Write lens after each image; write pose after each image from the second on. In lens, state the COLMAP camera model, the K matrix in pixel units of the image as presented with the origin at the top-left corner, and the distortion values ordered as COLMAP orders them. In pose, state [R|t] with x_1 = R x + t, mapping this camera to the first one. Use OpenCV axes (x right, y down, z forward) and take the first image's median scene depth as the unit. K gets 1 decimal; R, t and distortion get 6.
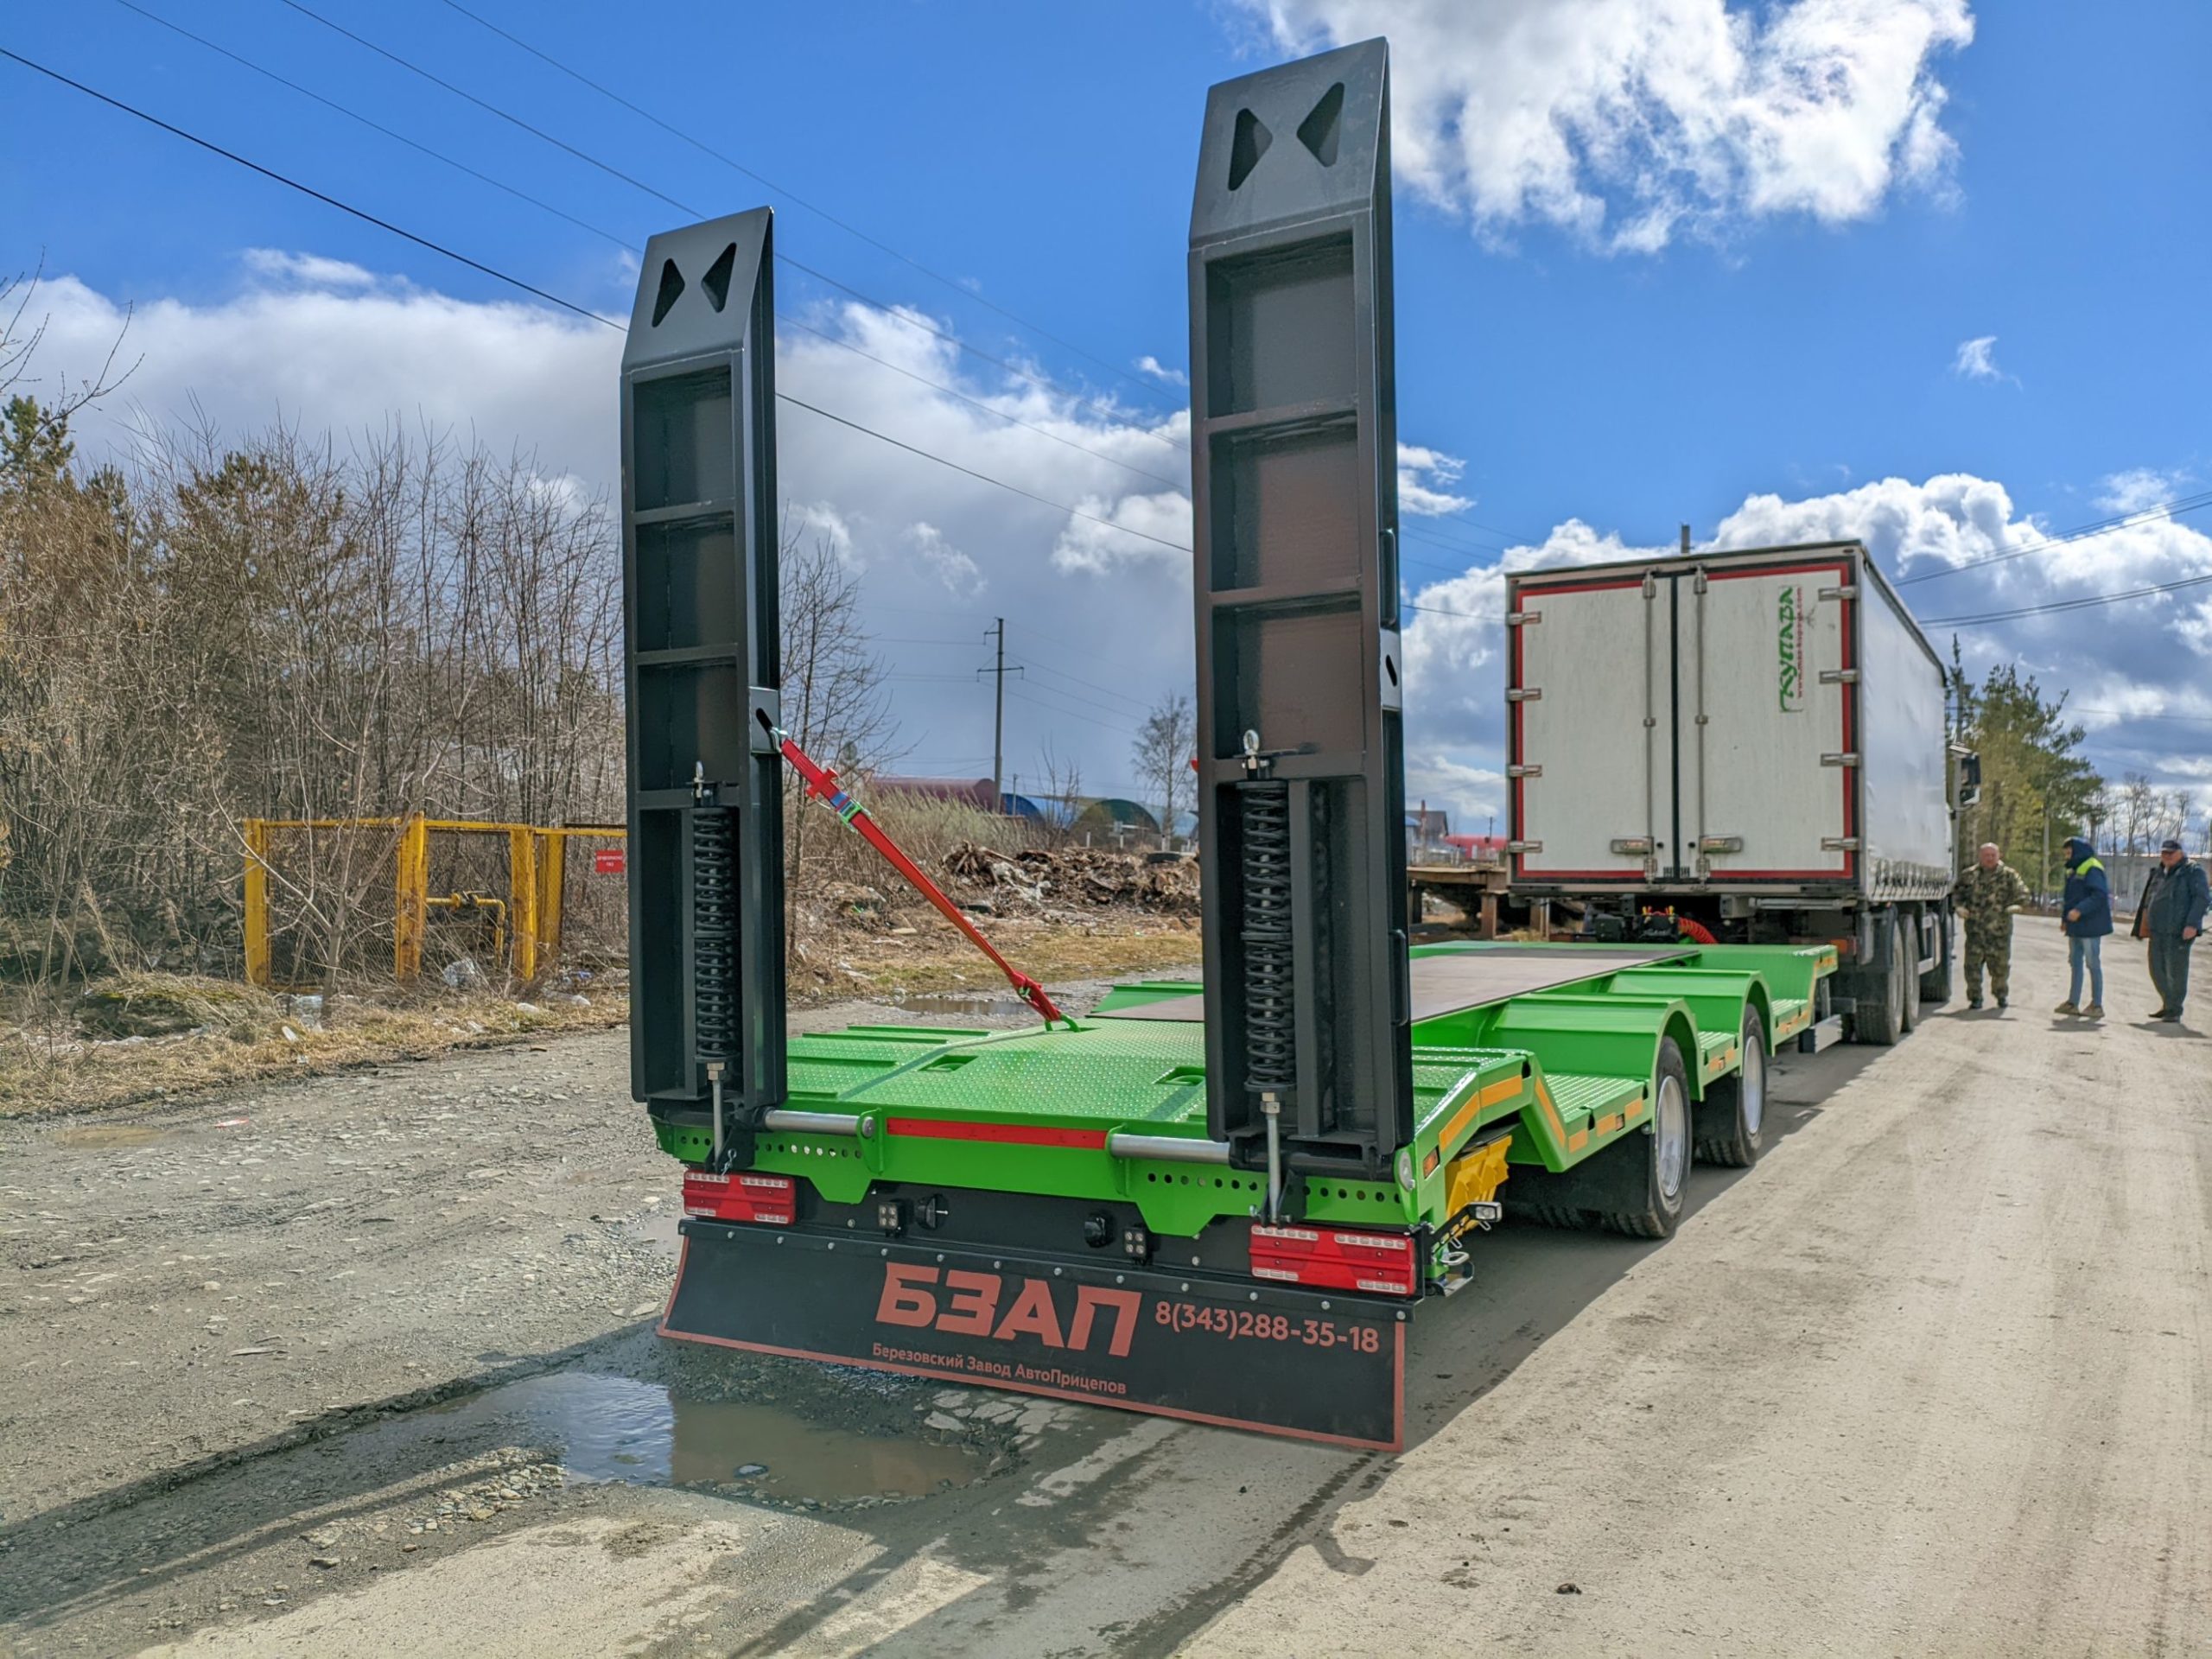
lens RADIAL K [[1683.9, 0, 1110.1], [0, 1683.9, 831.5], [0, 0, 1]] dist [0.122645, -0.265077]
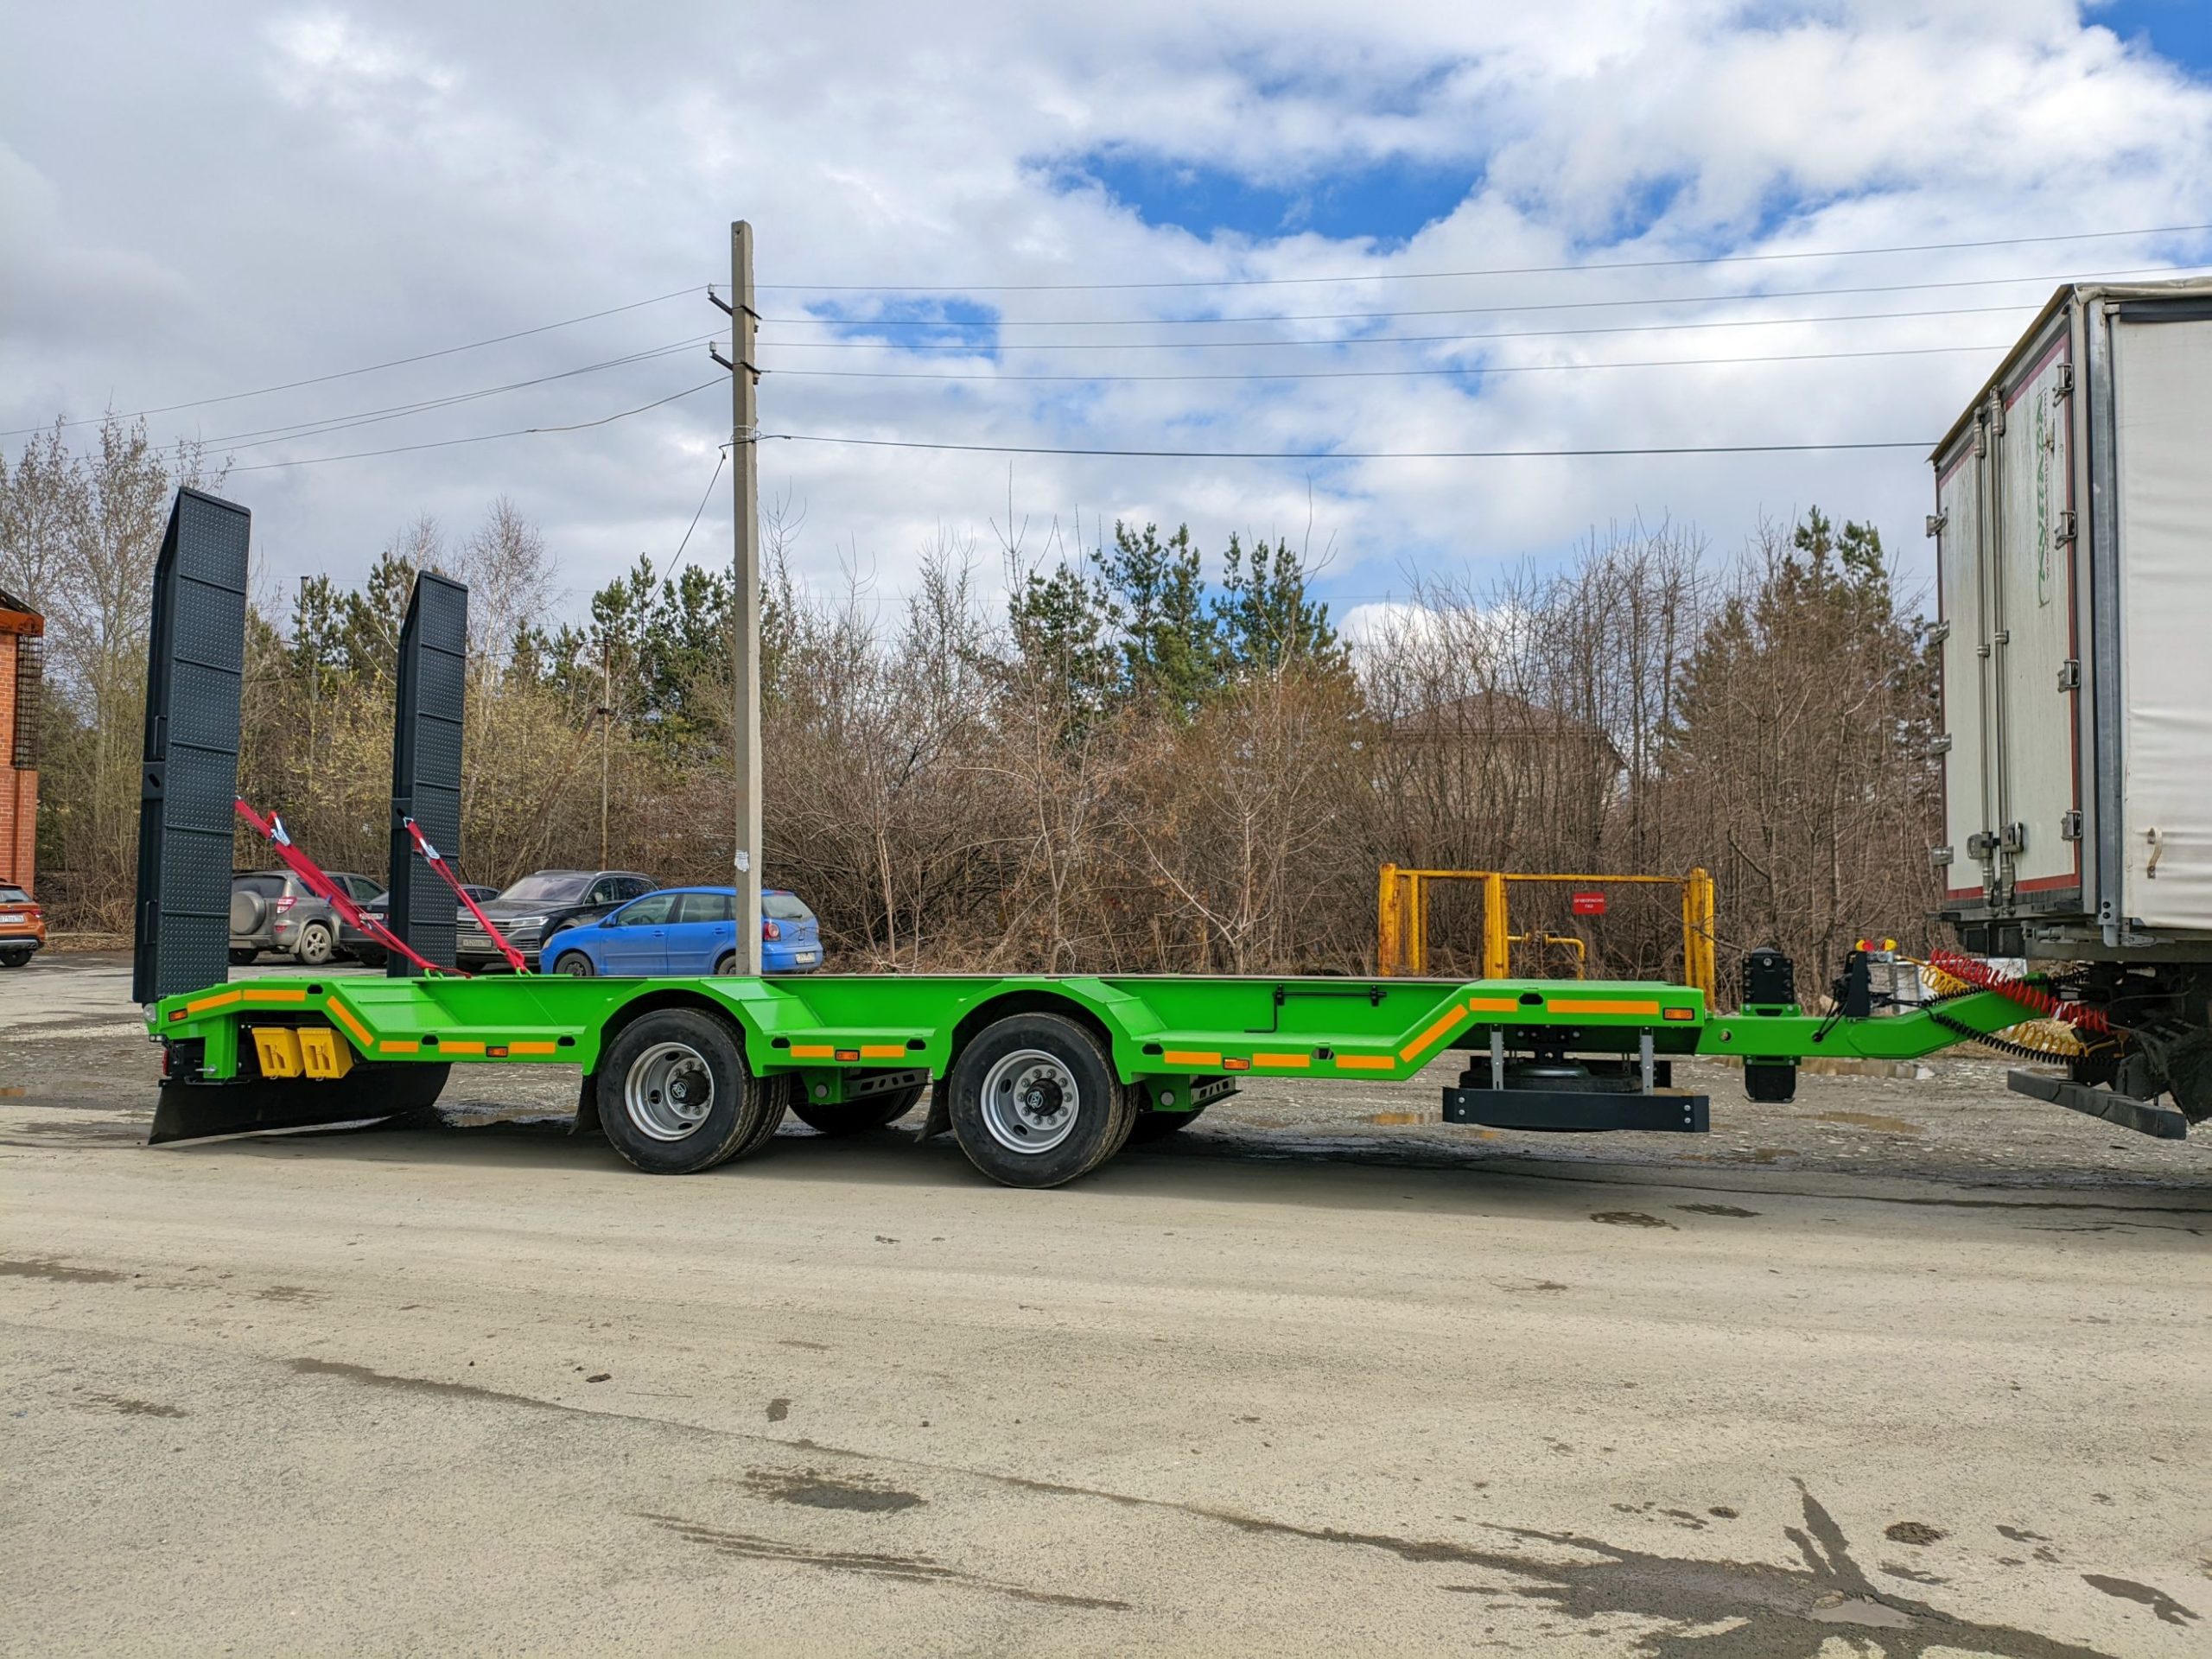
lens RADIAL K [[1690.2, 0, 1101.3], [0, 1690.2, 833.3], [0, 0, 1]] dist [0.079483, -0.157653]
pose [[0.266009, -0.052278, -0.962552, 2.002957], [0.013229, 0.998632, -0.050582, 0.075723], [0.963880, 0.000721, 0.266337, 1.231051]]
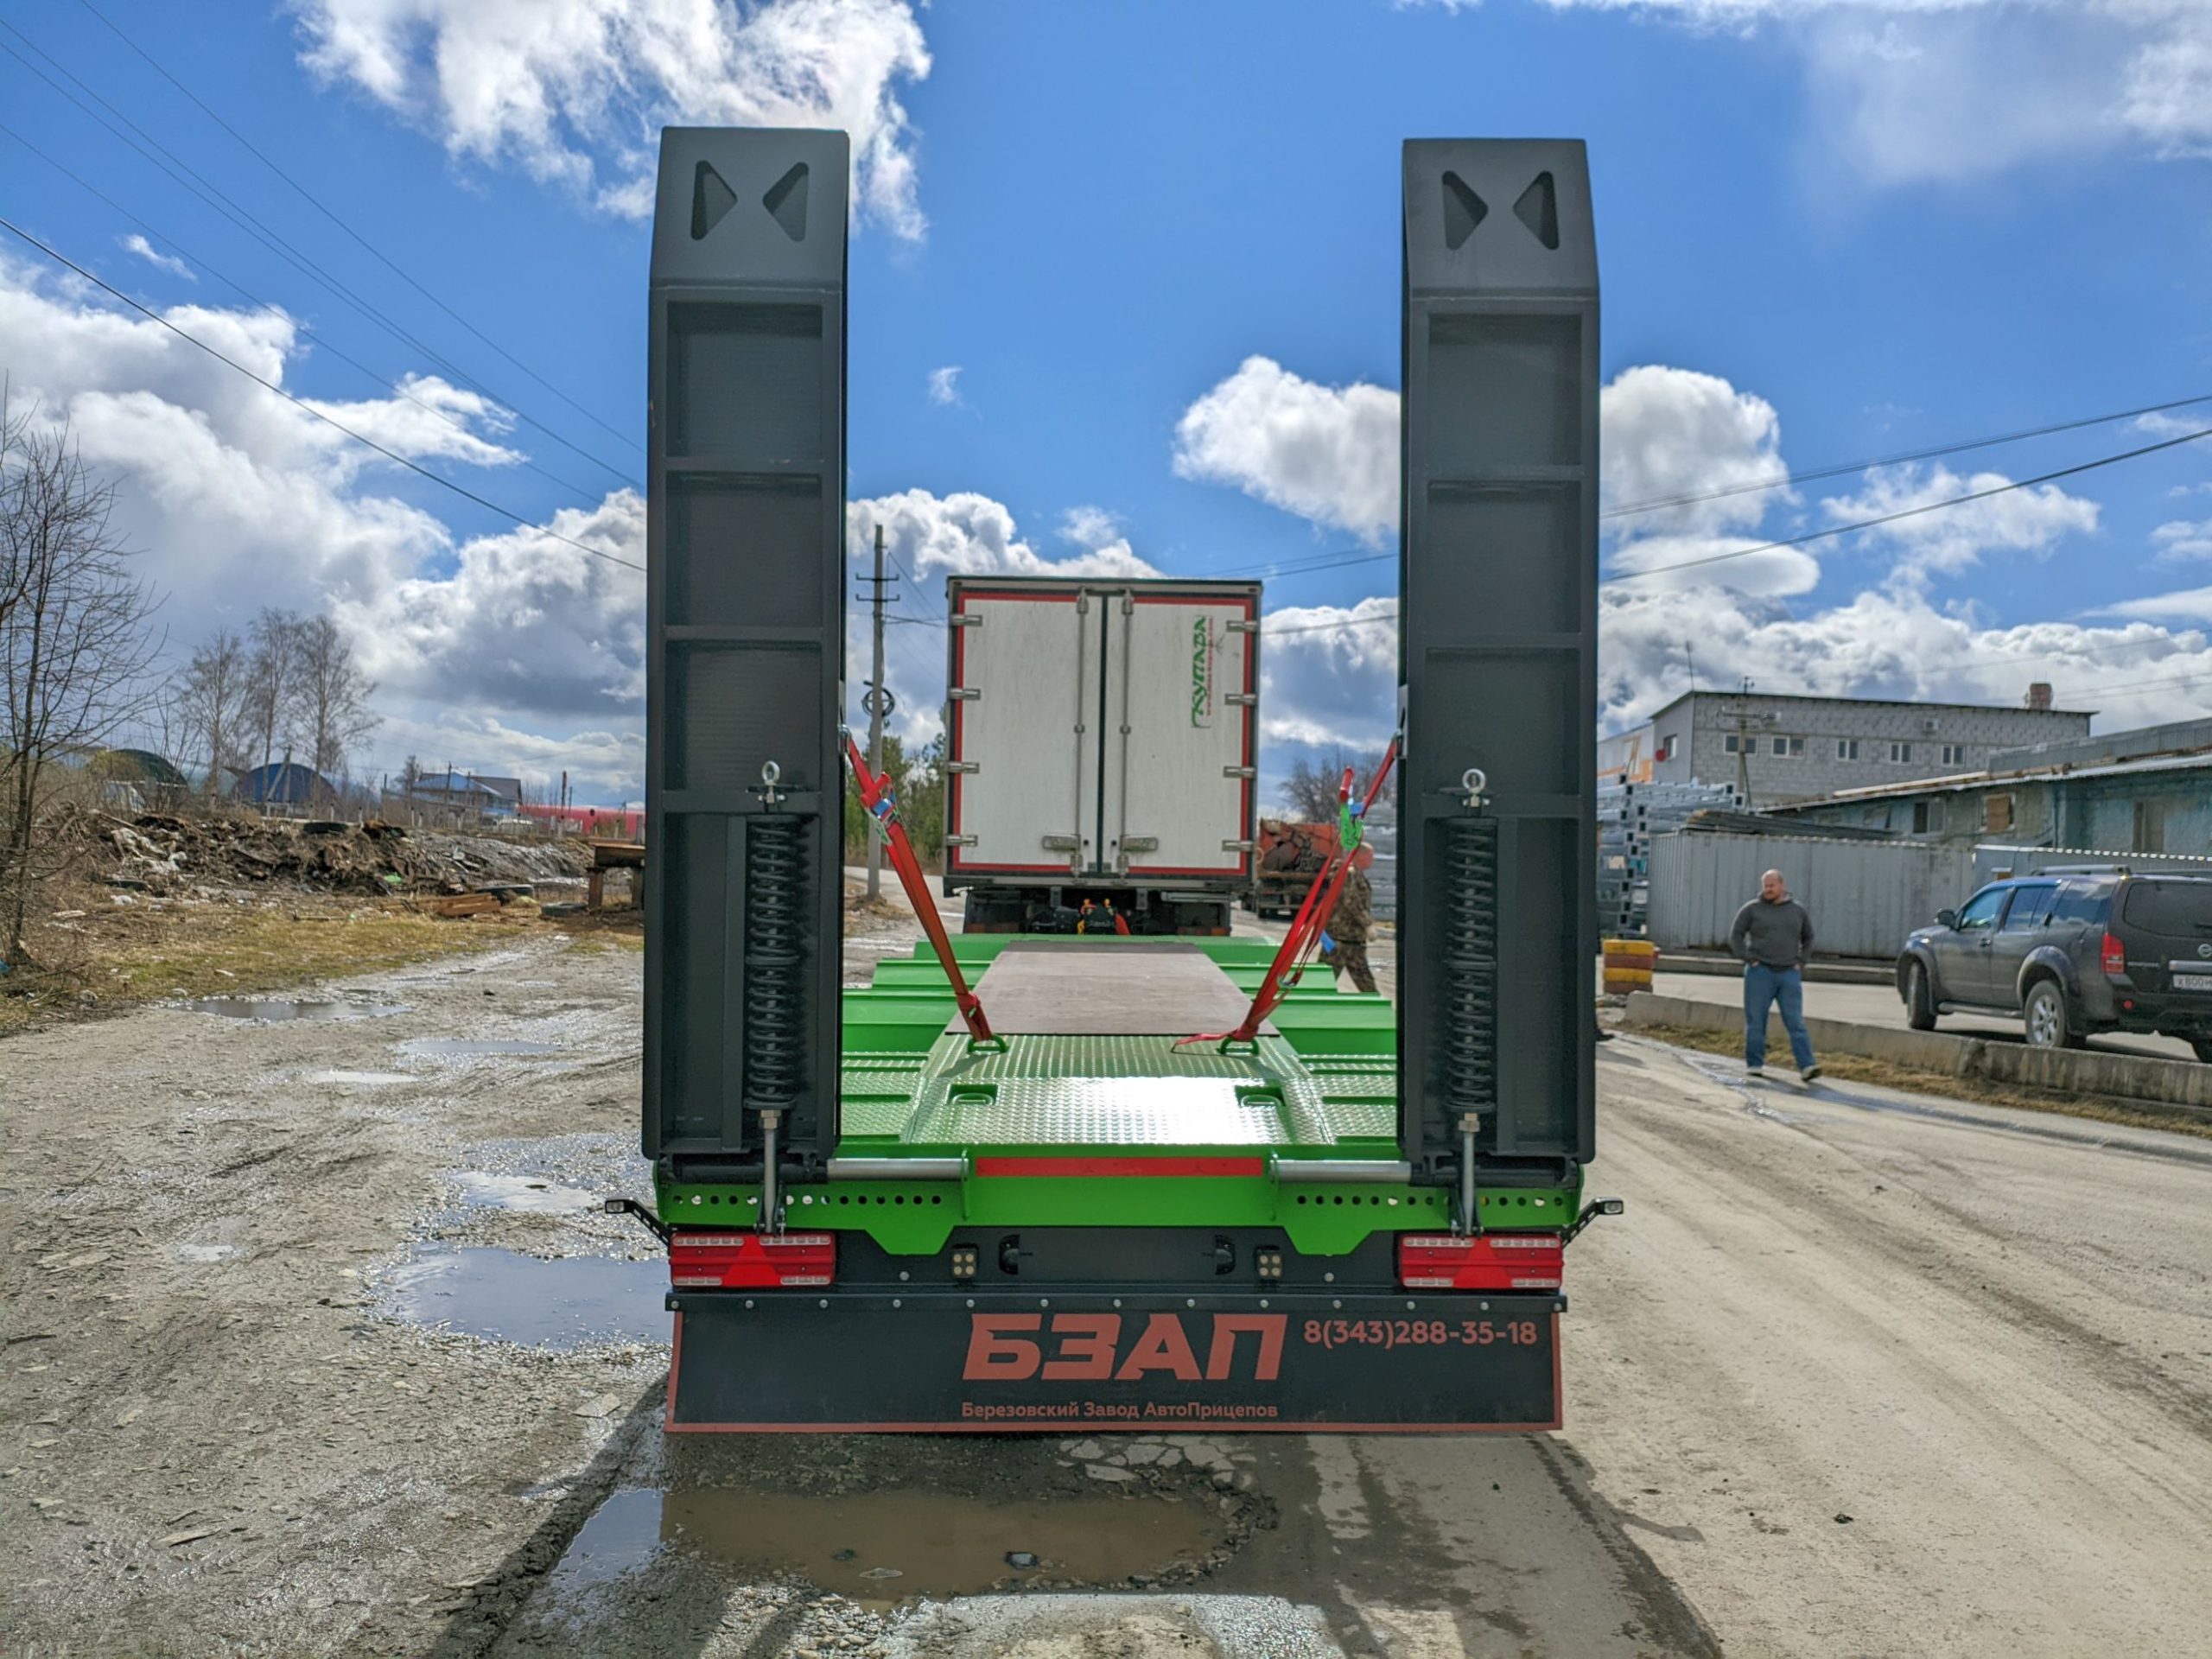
lens RADIAL K [[1690.2, 0, 1101.3], [0, 1690.2, 833.3], [0, 0, 1]] dist [0.079483, -0.157653]
pose [[0.860301, 0.025047, 0.509170, -0.515673], [-0.033825, 0.999396, 0.007990, -0.016547], [-0.508663, -0.024096, 0.860629, 0.164128]]
